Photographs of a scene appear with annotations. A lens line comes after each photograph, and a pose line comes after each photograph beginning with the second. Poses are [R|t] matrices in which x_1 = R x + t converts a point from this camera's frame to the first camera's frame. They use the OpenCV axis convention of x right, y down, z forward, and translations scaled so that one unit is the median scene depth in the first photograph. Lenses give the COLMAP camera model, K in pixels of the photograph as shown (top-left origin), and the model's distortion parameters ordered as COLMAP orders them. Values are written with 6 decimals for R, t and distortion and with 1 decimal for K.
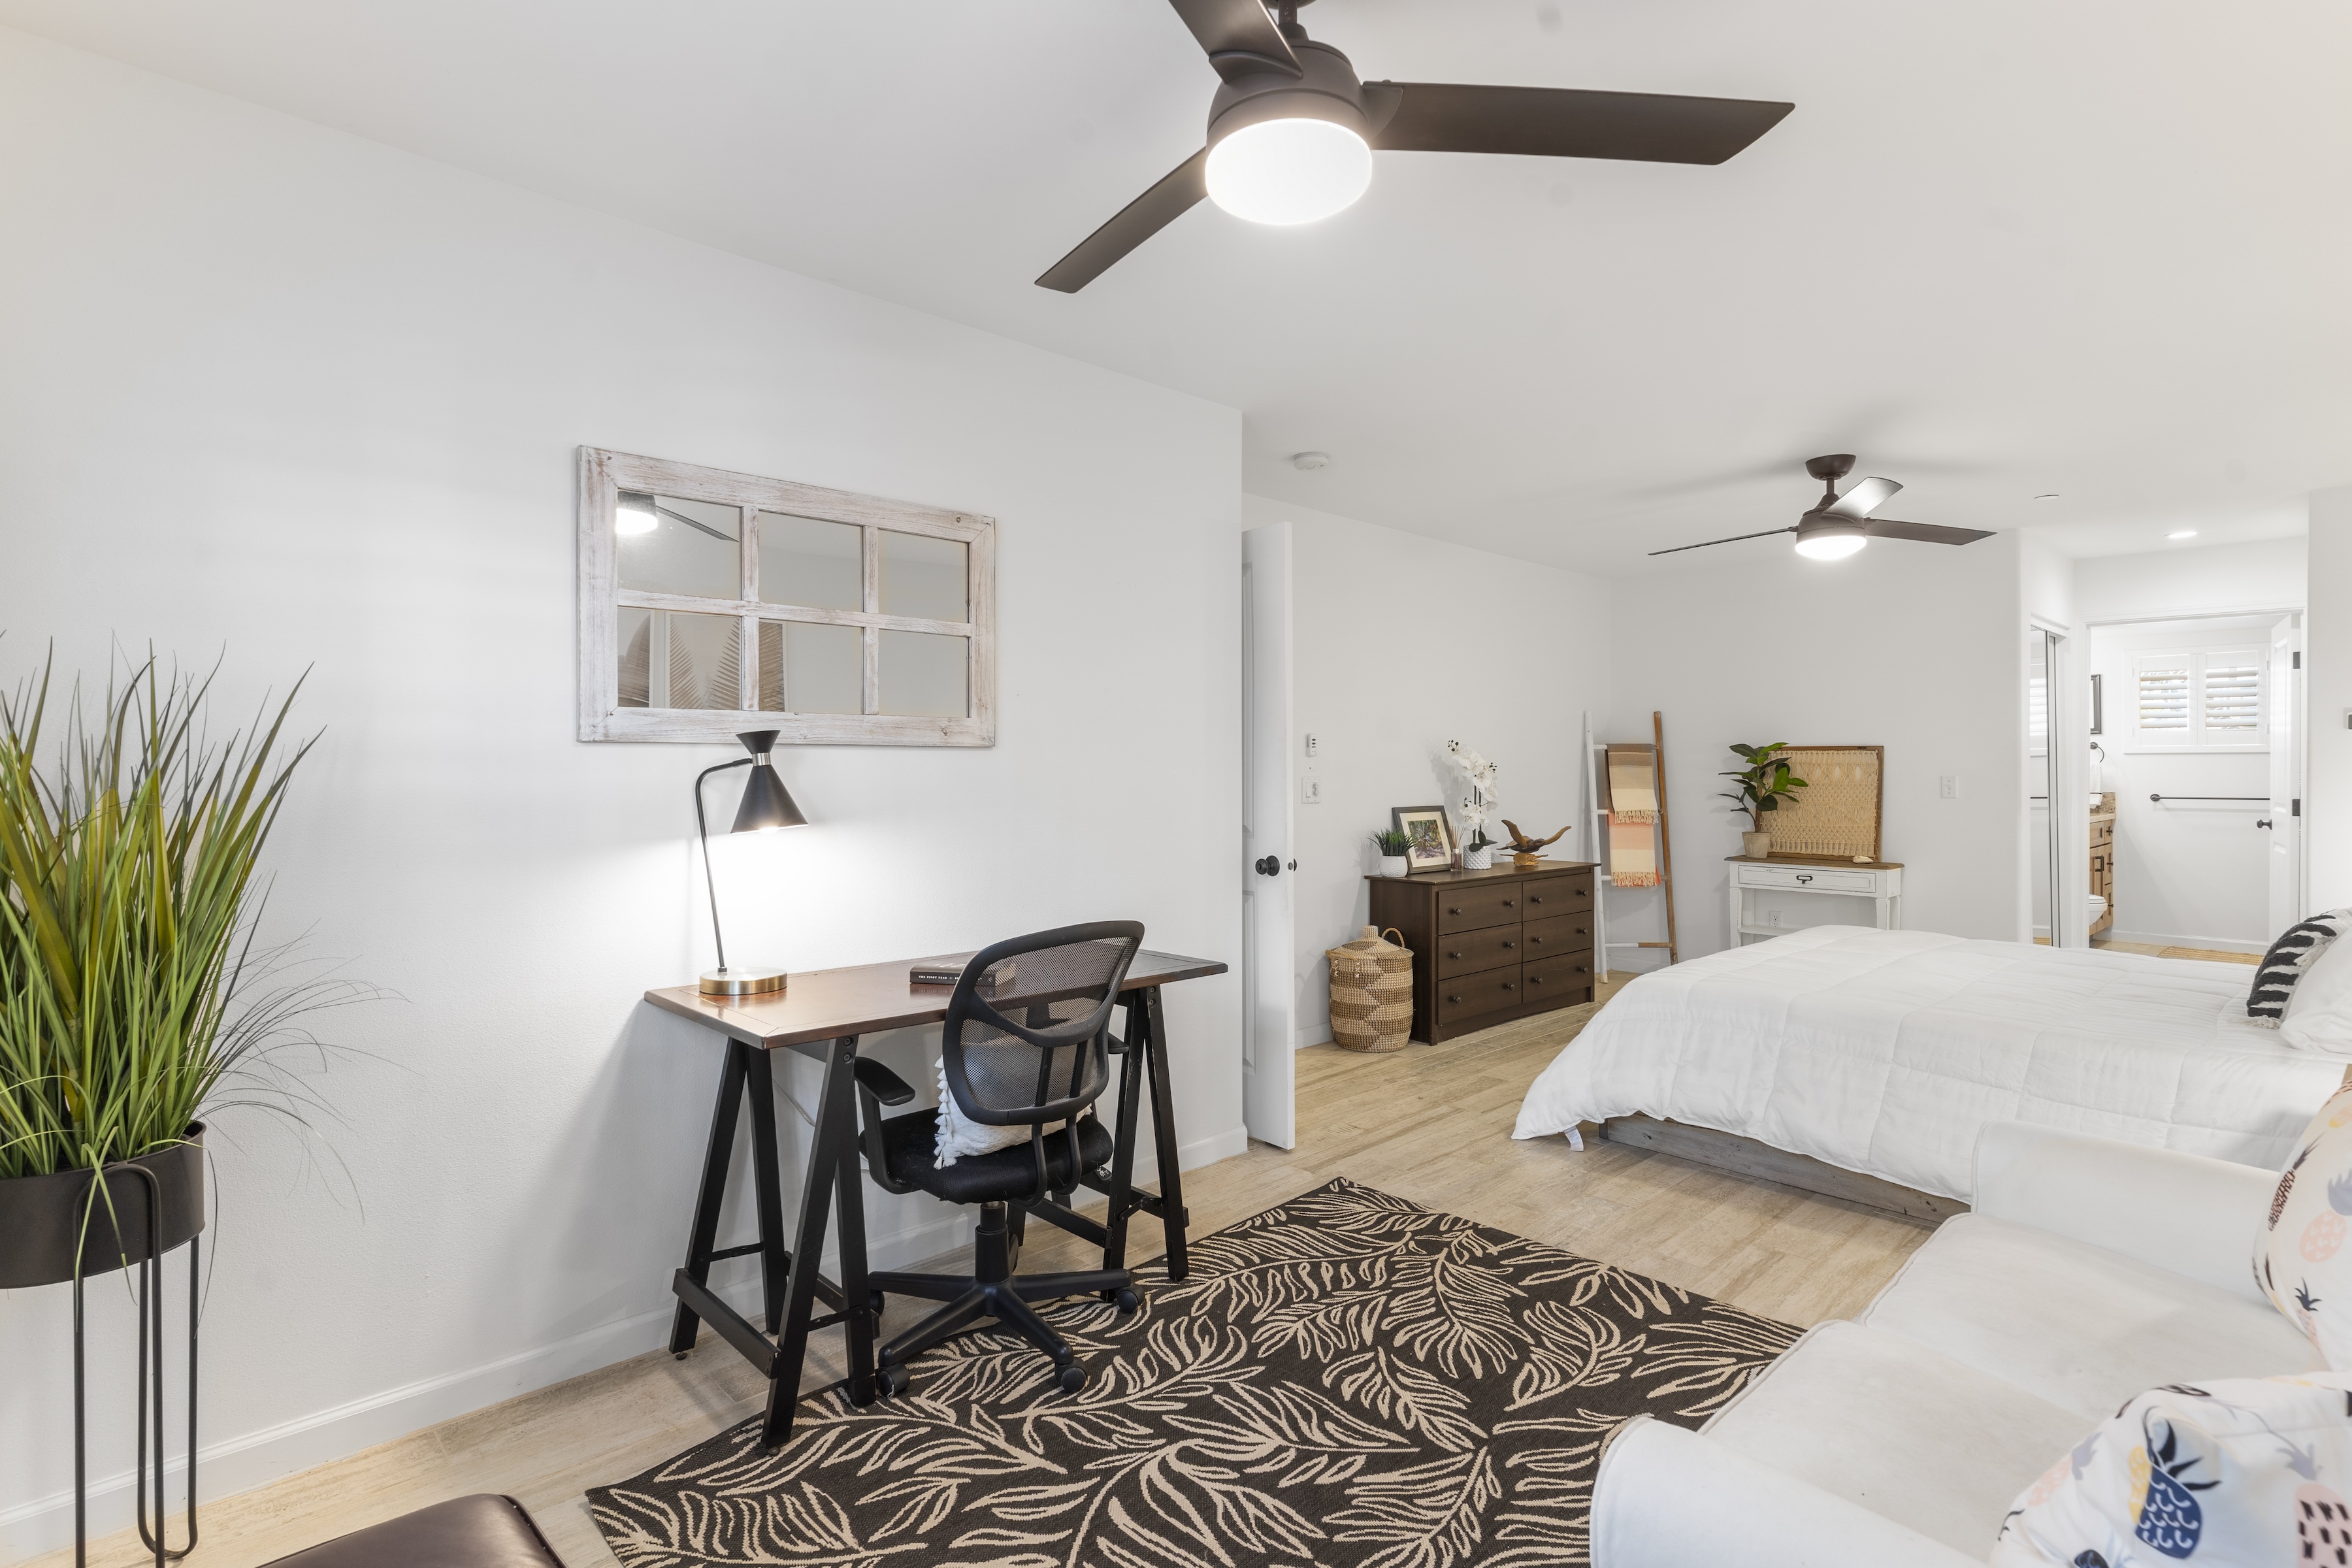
lens RADIAL K [[1129.1, 0, 1169.1], [0, 1129.1, 765.1], [0, 0, 1]] dist [0.002991, -0.000731]
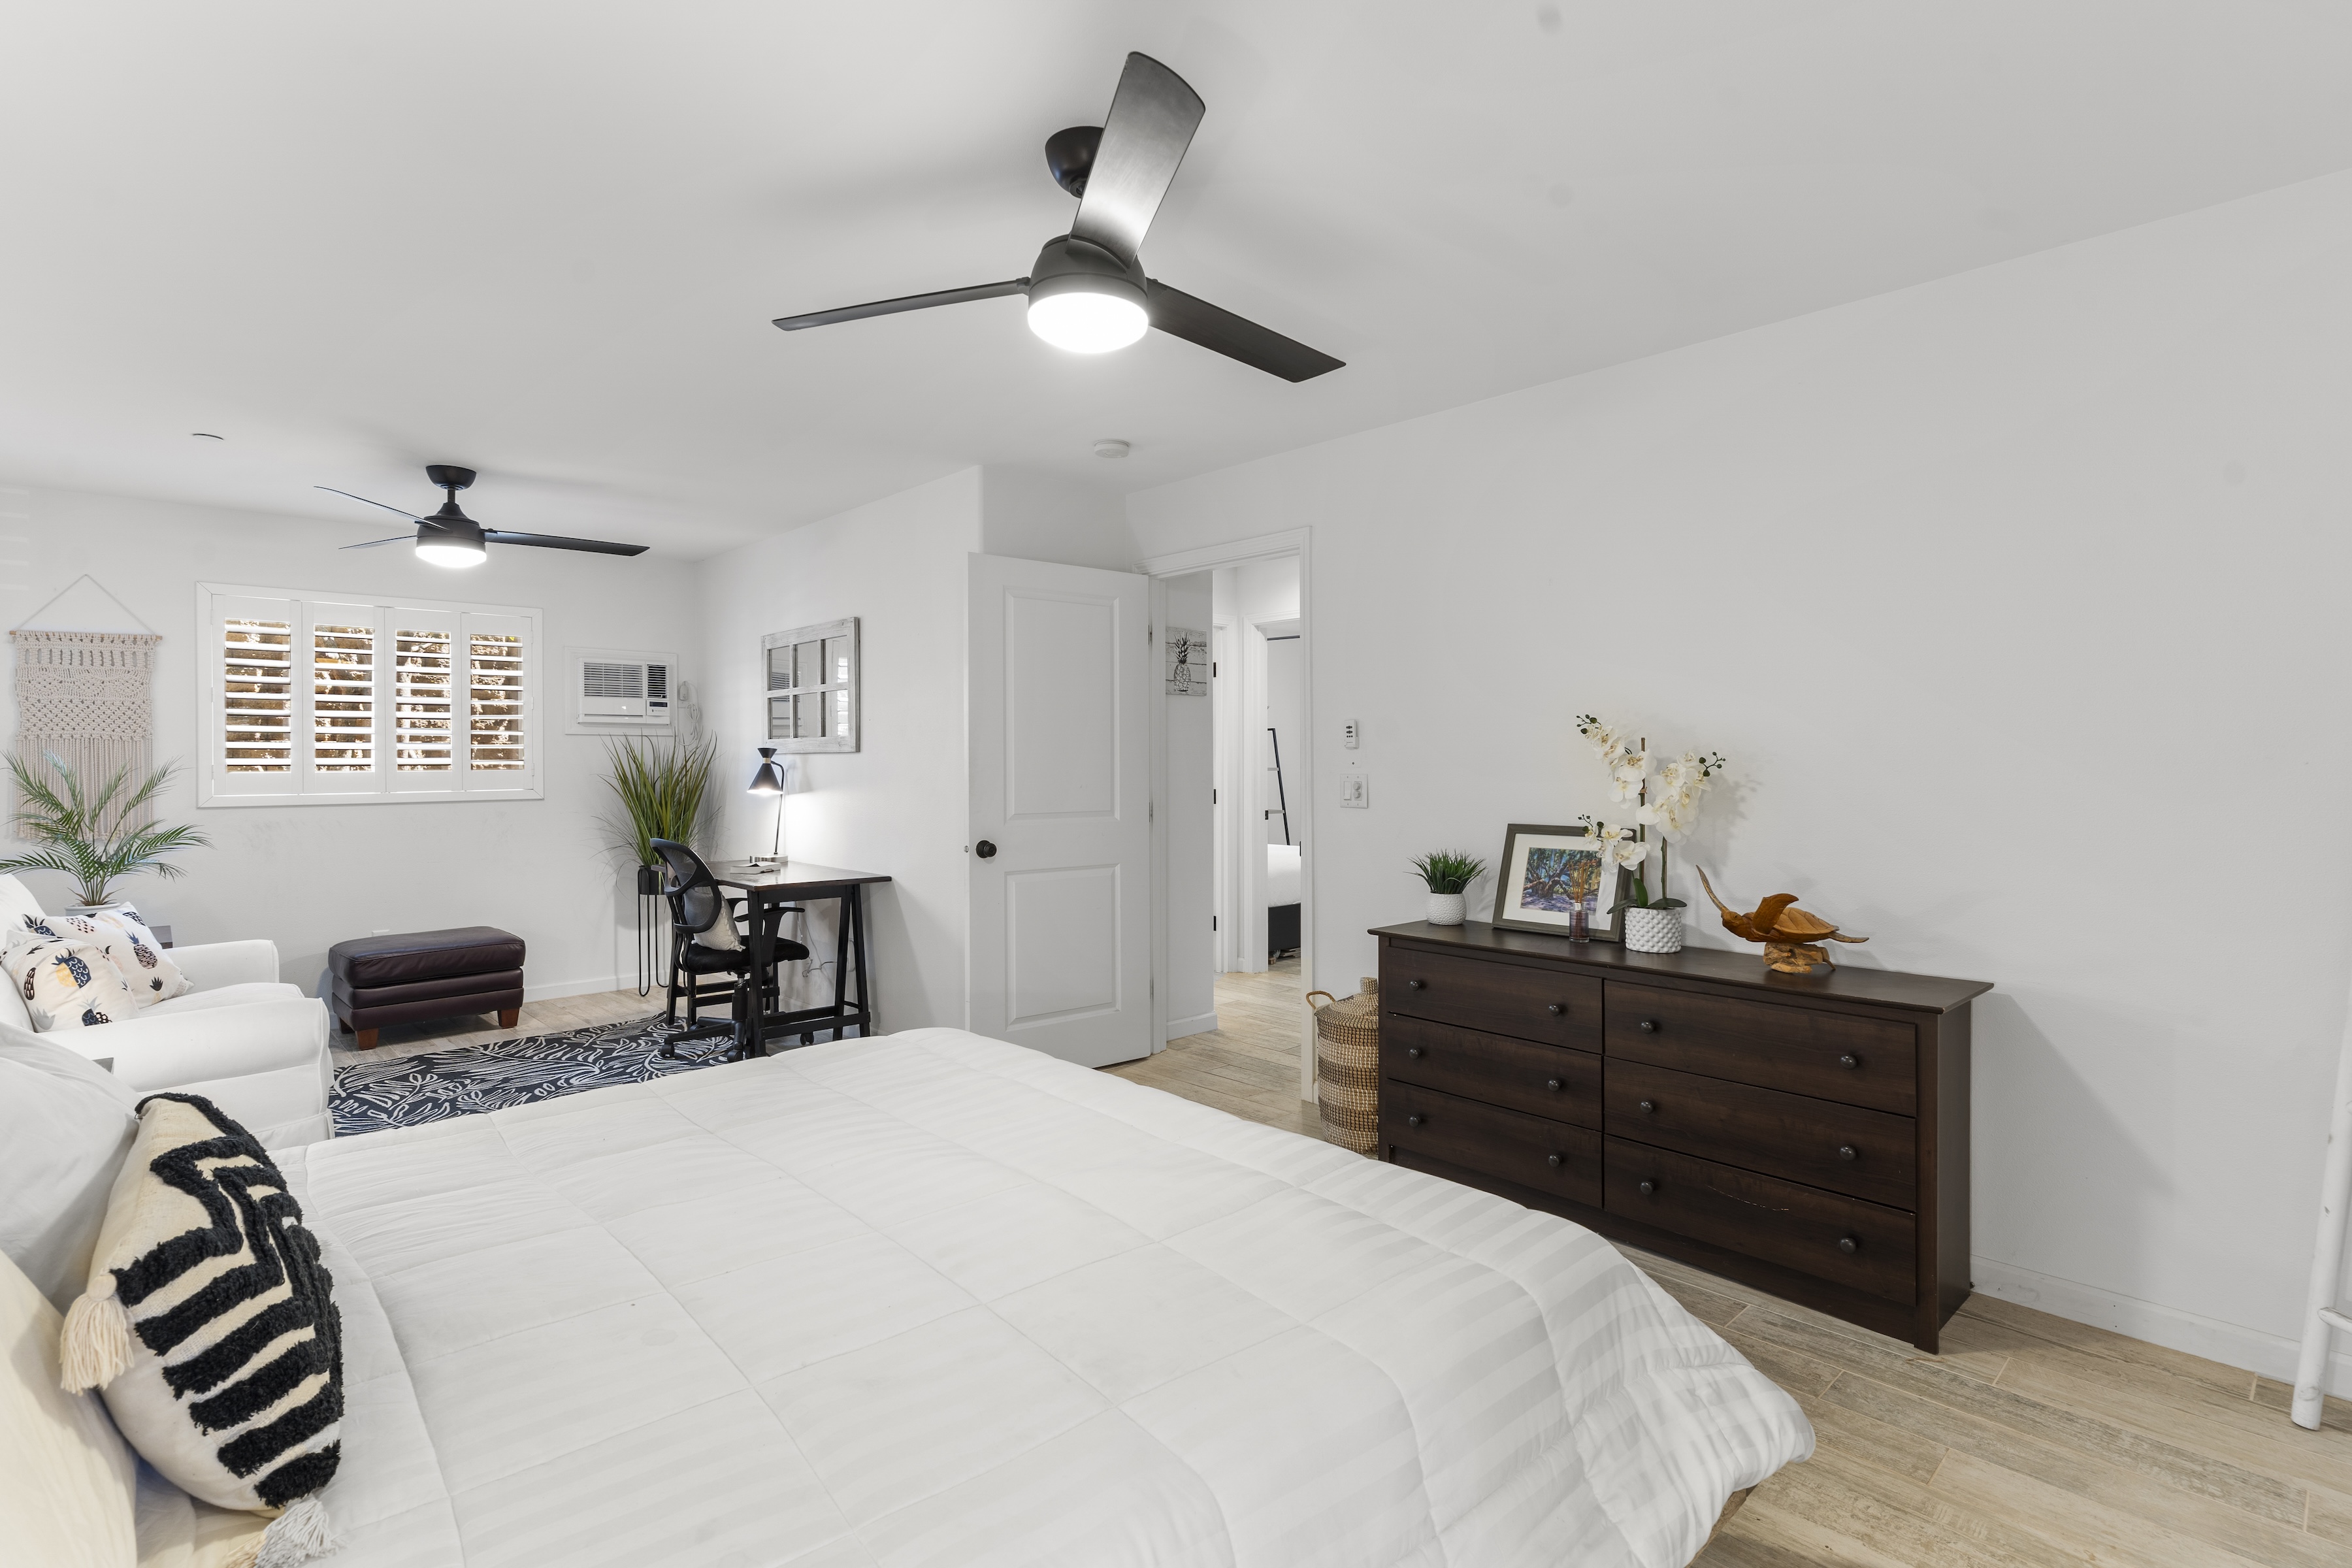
lens RADIAL K [[1129.1, 0, 1177.4], [0, 1129.1, 766.1], [0, 0, 1]] dist [0.002991, -0.000731]
pose [[0.004439, 0.002536, -0.999987, 0.827807], [0.004460, 0.999987, 0.002556, 0.001990], [0.999980, -0.004472, 0.004427, 0.791496]]
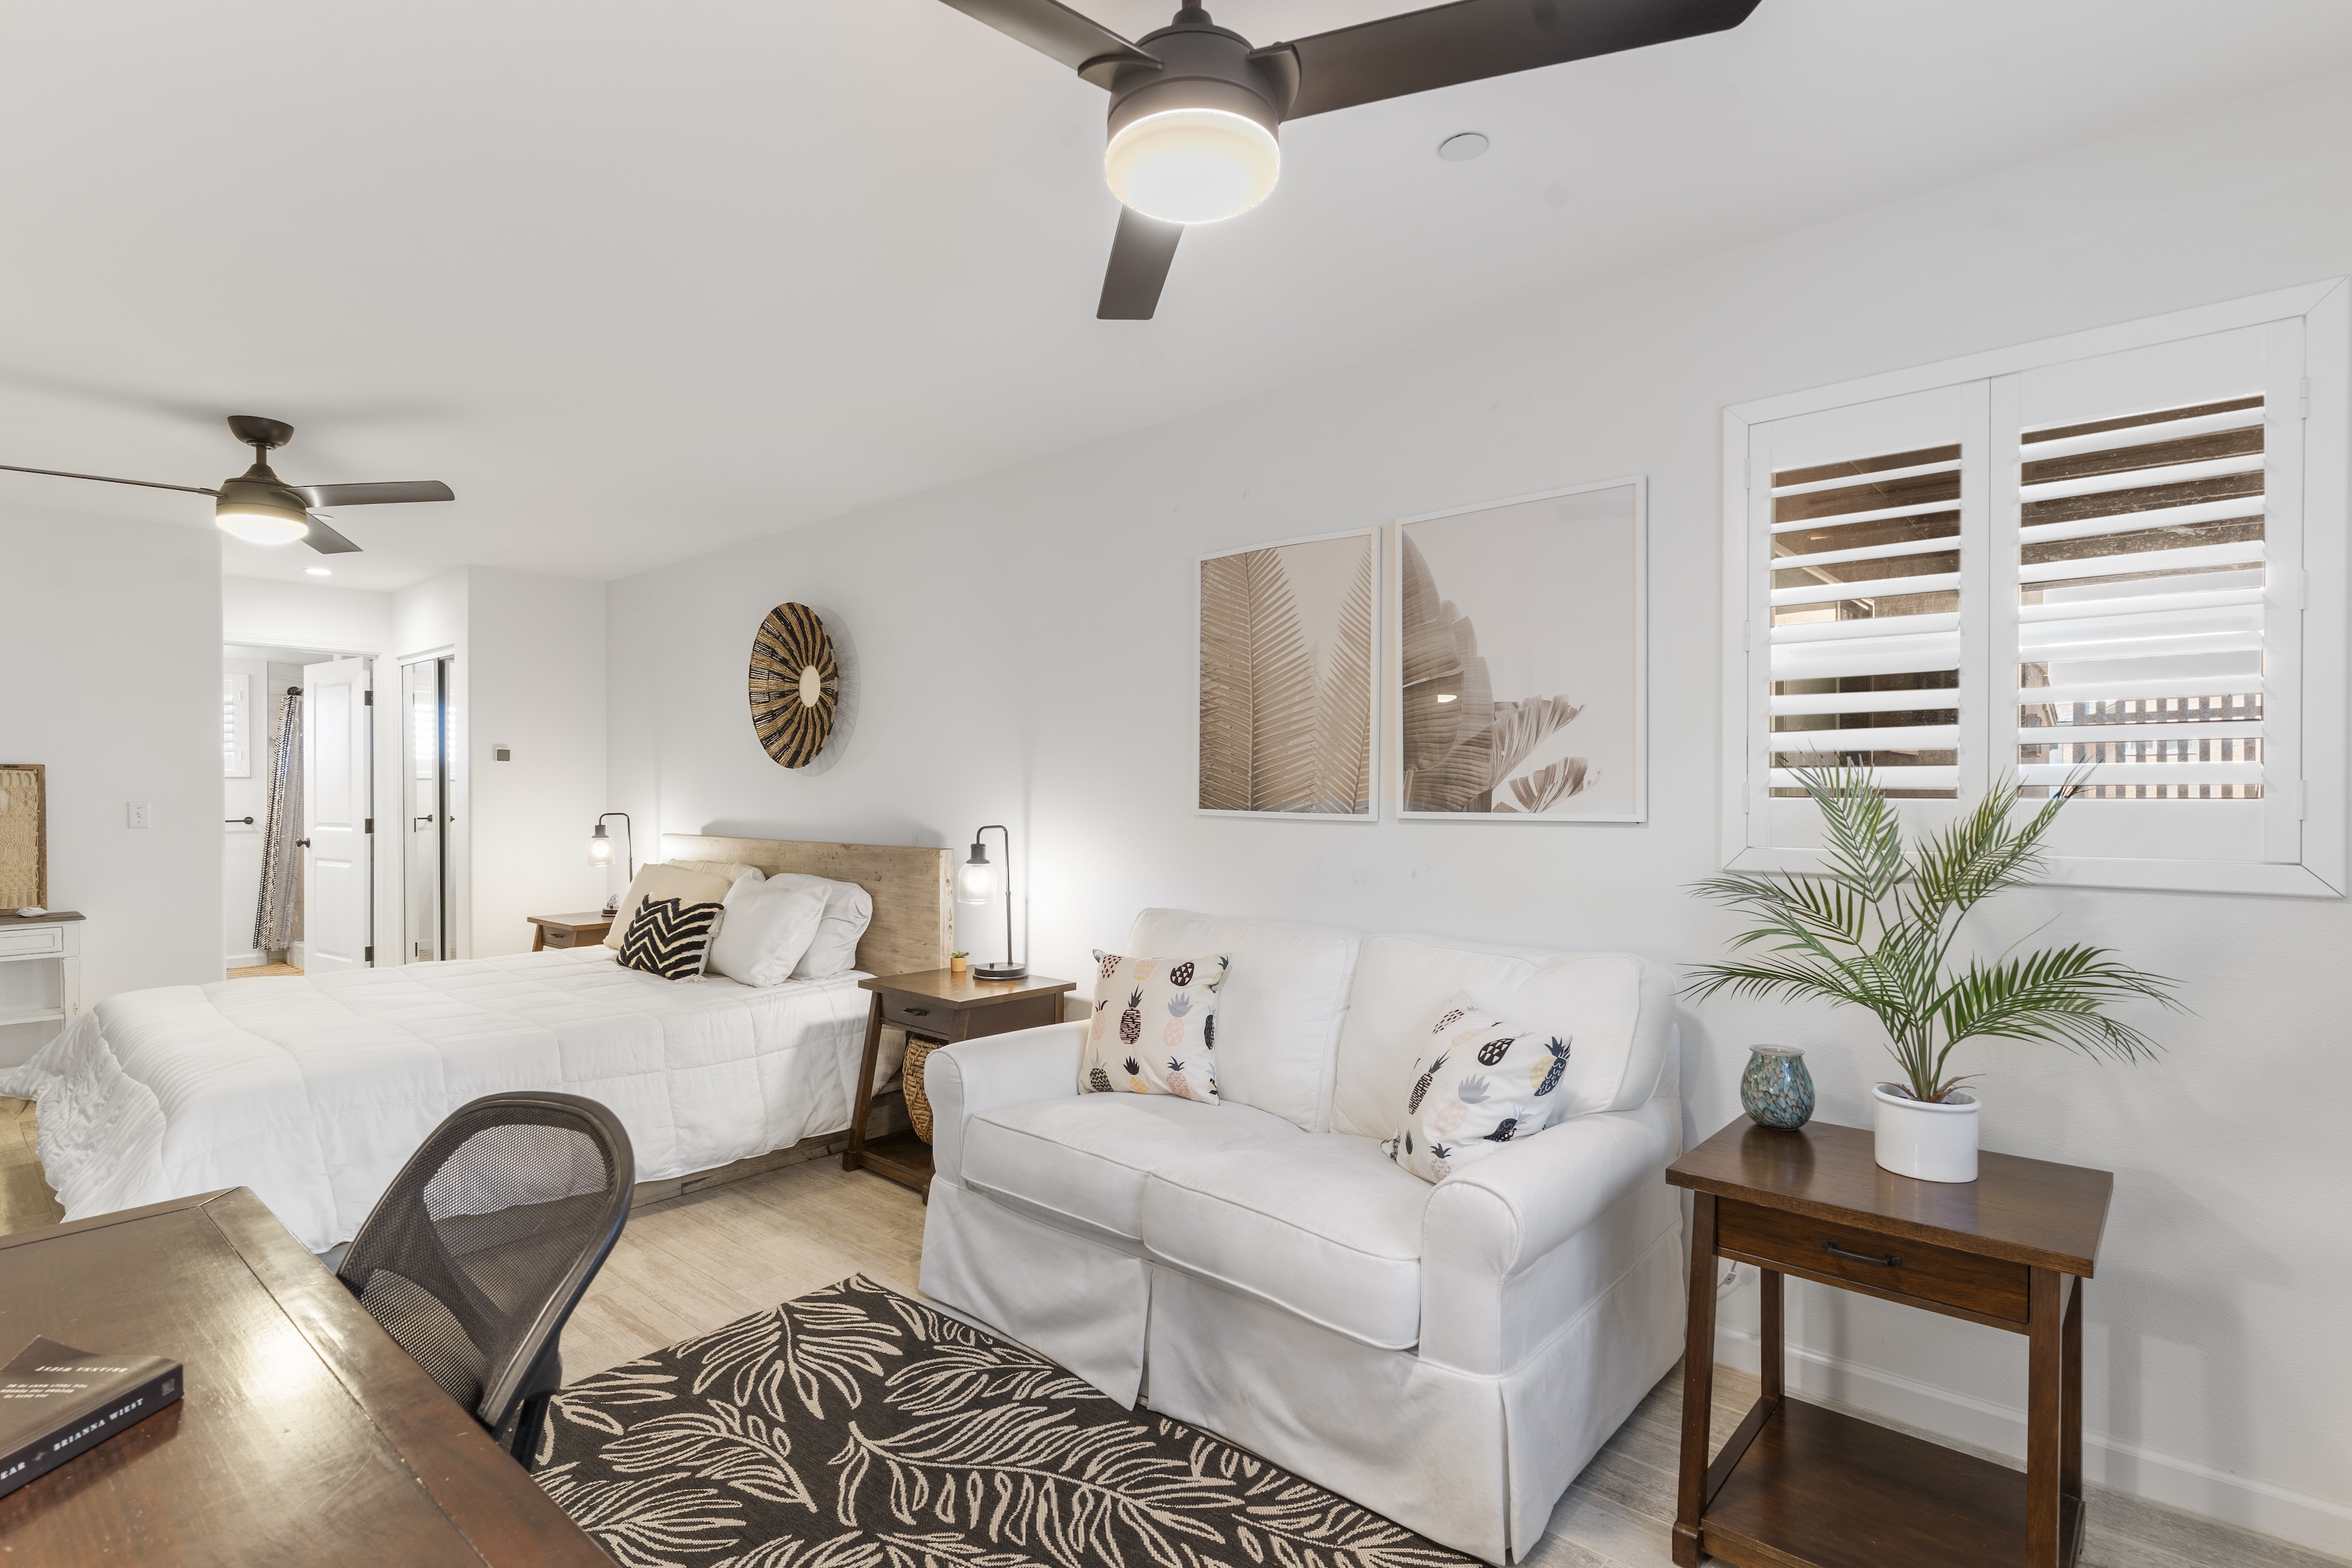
lens RADIAL K [[1129.1, 0, 1165.2], [0, 1129.1, 800.8], [0, 0, 1]] dist [0.002991, -0.000731]
pose [[-0.099539, -0.010403, 0.994979, -0.240698], [-0.000550, 0.999946, 0.010399, -0.000628], [-0.995034, 0.000487, -0.099539, 0.318499]]
